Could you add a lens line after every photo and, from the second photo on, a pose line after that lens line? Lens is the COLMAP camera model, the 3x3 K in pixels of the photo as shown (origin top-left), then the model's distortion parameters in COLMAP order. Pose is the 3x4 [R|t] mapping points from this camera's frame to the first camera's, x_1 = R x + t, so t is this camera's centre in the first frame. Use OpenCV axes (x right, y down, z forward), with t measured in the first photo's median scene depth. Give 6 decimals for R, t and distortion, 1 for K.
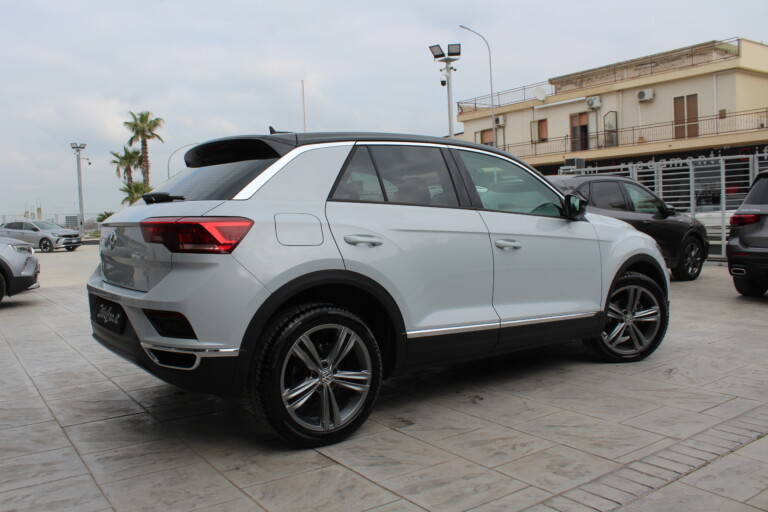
lens RADIAL K [[641.9, 0, 378.4], [0, 641.9, 249.9], [0, 0, 1]] dist [-0.159532, 0.143300]
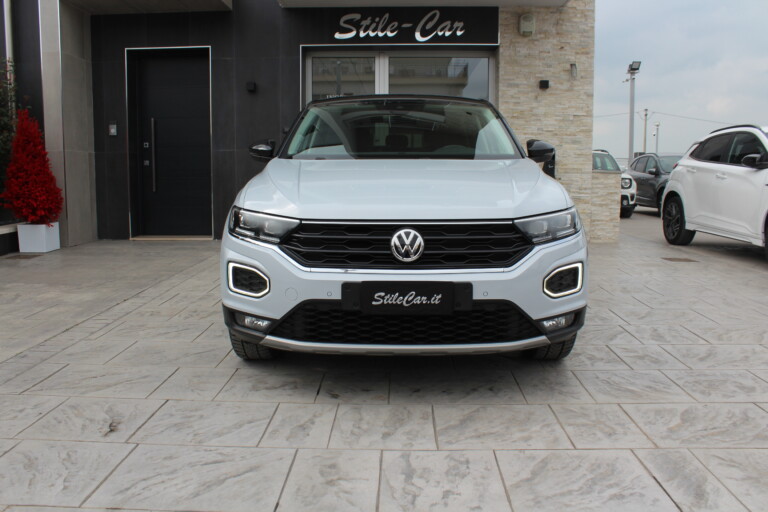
lens RADIAL K [[641.9, 0, 378.4], [0, 641.9, 249.9], [0, 0, 1]] dist [-0.159532, 0.143300]
pose [[-0.610794, 0.127779, -0.781411, 0.848541], [-0.020383, 0.984028, 0.176845, -0.091991], [0.791527, 0.123944, -0.598434, 1.721536]]
